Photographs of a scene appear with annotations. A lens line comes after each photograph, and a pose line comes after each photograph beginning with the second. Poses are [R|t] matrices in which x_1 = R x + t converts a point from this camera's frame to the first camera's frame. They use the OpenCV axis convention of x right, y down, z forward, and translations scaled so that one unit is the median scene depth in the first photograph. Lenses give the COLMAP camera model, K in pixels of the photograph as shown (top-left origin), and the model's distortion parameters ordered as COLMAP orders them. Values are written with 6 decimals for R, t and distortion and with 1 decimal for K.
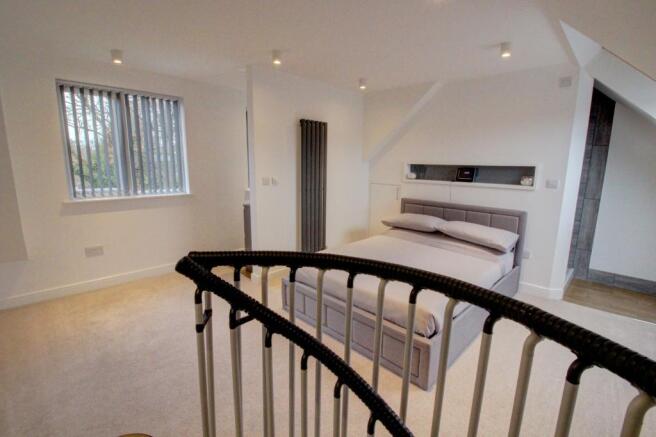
lens RADIAL K [[291.9, 0, 328.0], [0, 291.9, 218.5], [0, 0, 1]] dist [-0.013415, -0.000898]
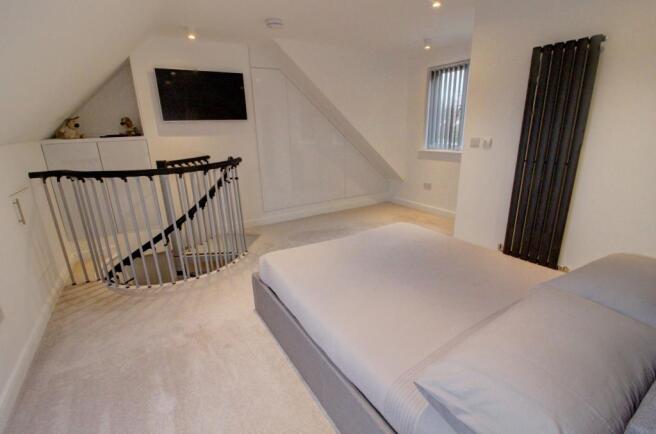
lens RADIAL K [[306.0, 0, 328.0], [0, 306.0, 217.0], [0, 0, 1]] dist [0.000577, 0.000032]
pose [[-0.222935, 0.267391, -0.937444, 0.778671], [-0.155508, 0.939576, 0.304981, -0.130615], [0.962350, 0.213772, -0.167883, 0.783046]]
